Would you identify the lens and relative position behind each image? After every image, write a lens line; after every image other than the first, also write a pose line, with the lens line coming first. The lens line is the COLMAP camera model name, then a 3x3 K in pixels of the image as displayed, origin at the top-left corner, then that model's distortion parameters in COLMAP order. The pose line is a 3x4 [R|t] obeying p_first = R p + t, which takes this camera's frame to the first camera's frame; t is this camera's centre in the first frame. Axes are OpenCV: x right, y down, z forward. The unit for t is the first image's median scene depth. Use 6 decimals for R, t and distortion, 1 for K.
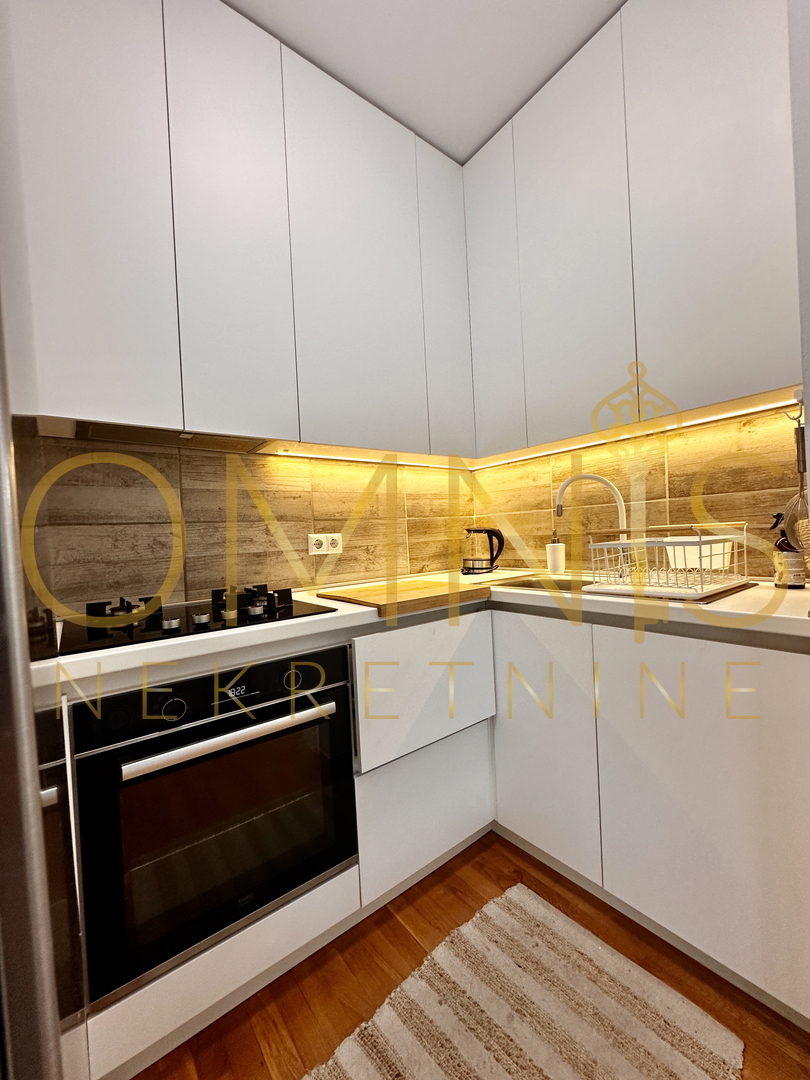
lens RADIAL K [[435.2, 0, 403.7], [0, 435.2, 540.0], [0, 0, 1]] dist [-0.002137, 0.000111]
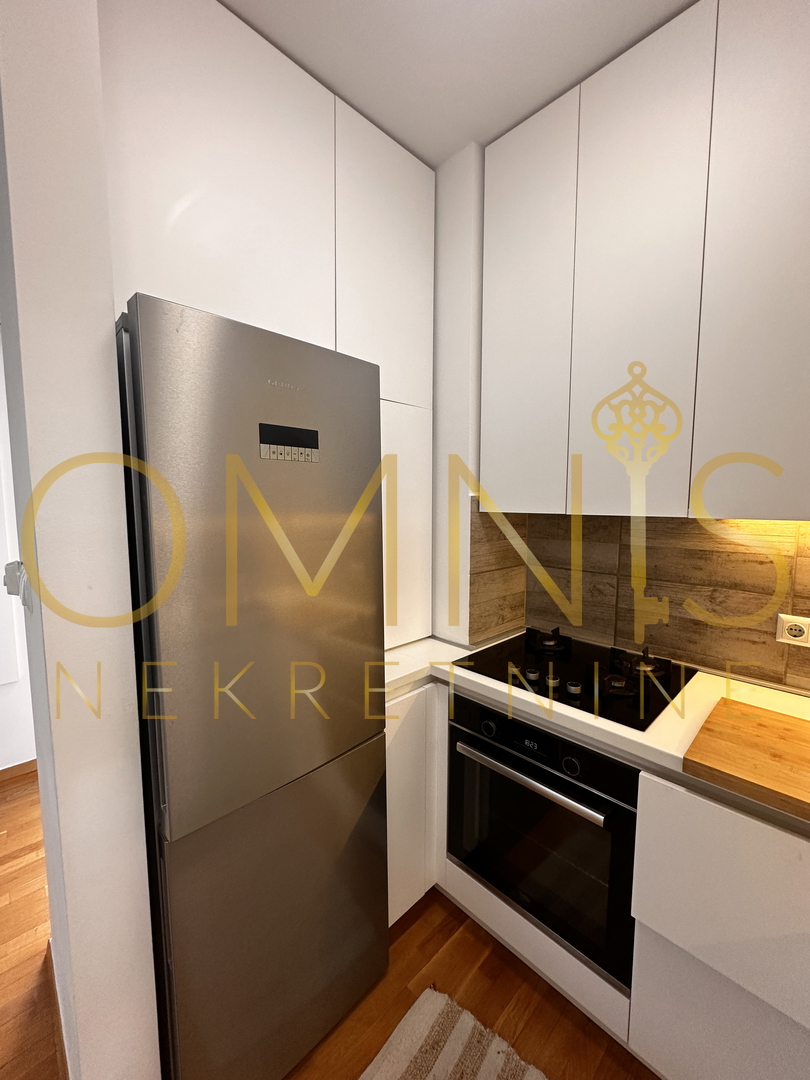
lens RADIAL K [[435.2, 0, 401.6], [0, 435.2, 538.3], [0, 0, 1]] dist [-0.002137, 0.000111]
pose [[0.116378, 0.140976, -0.983149, 0.447275], [-0.014391, 0.990011, 0.140256, -0.254102], [0.993101, -0.002175, 0.117245, 0.306701]]
